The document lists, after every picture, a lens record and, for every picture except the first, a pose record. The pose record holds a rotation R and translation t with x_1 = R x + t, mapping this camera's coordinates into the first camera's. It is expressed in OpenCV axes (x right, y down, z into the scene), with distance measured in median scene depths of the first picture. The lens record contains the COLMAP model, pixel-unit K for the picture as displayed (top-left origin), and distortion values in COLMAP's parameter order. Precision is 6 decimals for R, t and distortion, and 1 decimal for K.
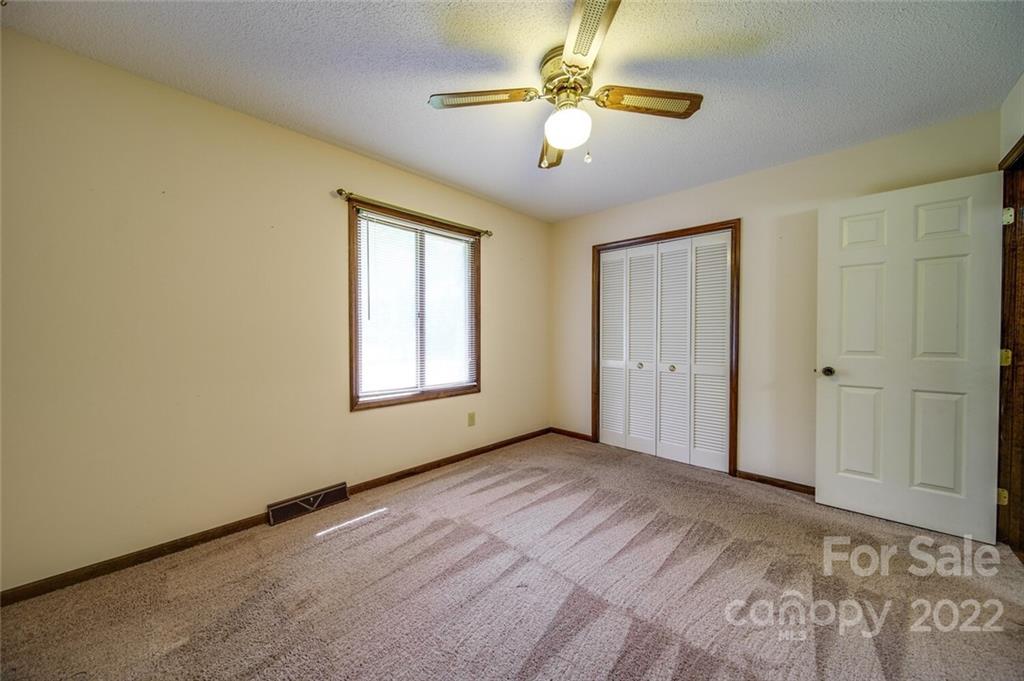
lens RADIAL K [[356.3, 0, 513.0], [0, 356.3, 332.1], [0, 0, 1]] dist [-0.004515, 0.001360]
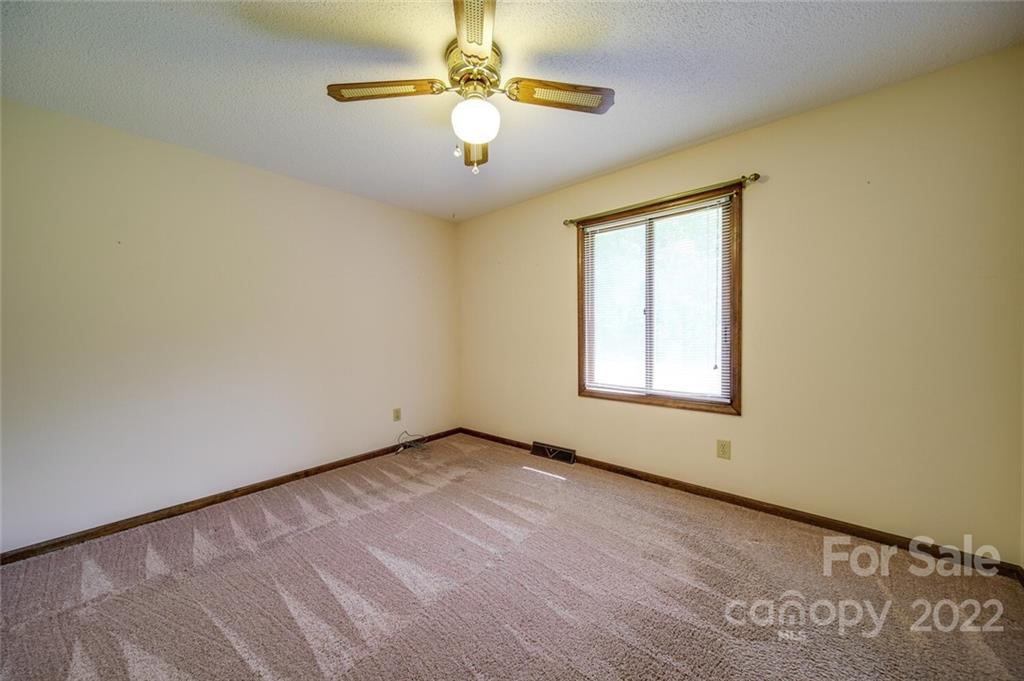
lens RADIAL K [[356.3, 0, 505.0], [0, 356.3, 348.8], [0, 0, 1]] dist [-0.004515, 0.001360]
pose [[0.036468, 0.006083, -0.999316, 0.647646], [-0.012021, 0.999912, 0.005648, 0.048294], [0.999263, 0.011807, 0.036538, 0.591382]]
